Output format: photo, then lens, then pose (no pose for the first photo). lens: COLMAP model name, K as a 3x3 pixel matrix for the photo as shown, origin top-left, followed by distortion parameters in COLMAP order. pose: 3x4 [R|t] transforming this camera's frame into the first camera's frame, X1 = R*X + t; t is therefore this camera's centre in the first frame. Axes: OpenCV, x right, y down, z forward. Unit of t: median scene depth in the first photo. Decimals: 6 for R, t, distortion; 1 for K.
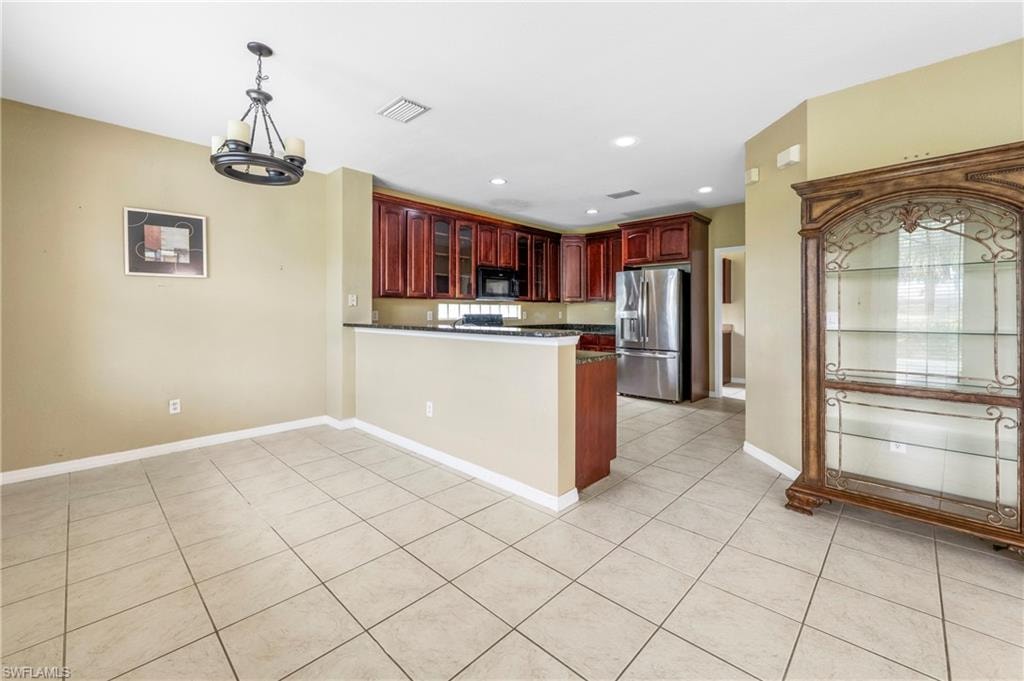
lens RADIAL K [[419.1, 0, 508.0], [0, 419.1, 318.0], [0, 0, 1]] dist [-0.000433, -0.000028]
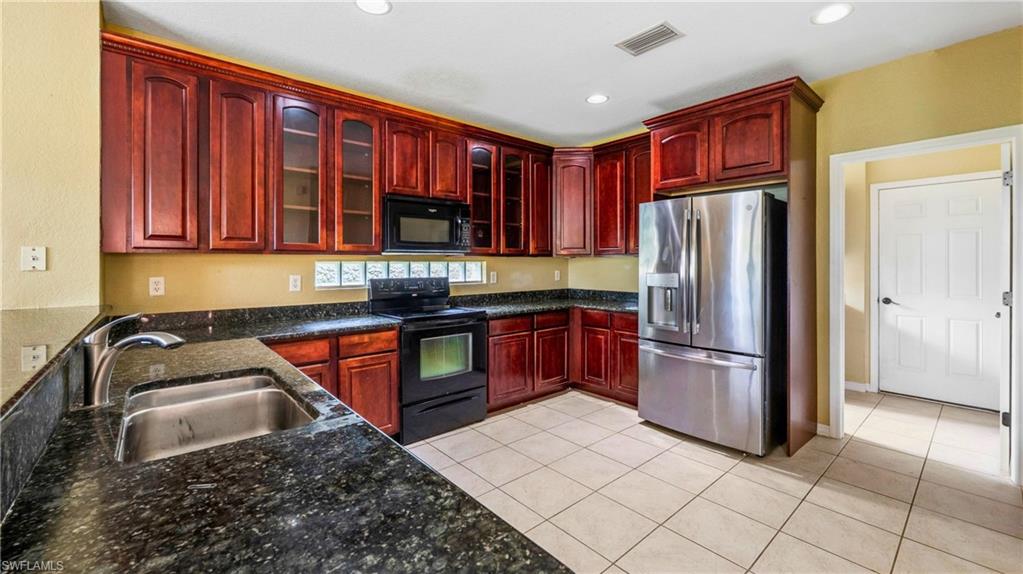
lens RADIAL K [[412.4, 0, 508.5], [0, 412.4, 265.9], [0, 0, 1]] dist [0.001883, 0.000096]
pose [[0.995302, 0.000813, -0.096812, 0.138857], [-0.001175, 0.999992, -0.003692, -0.024229], [0.096808, 0.003788, 0.995296, 0.438680]]
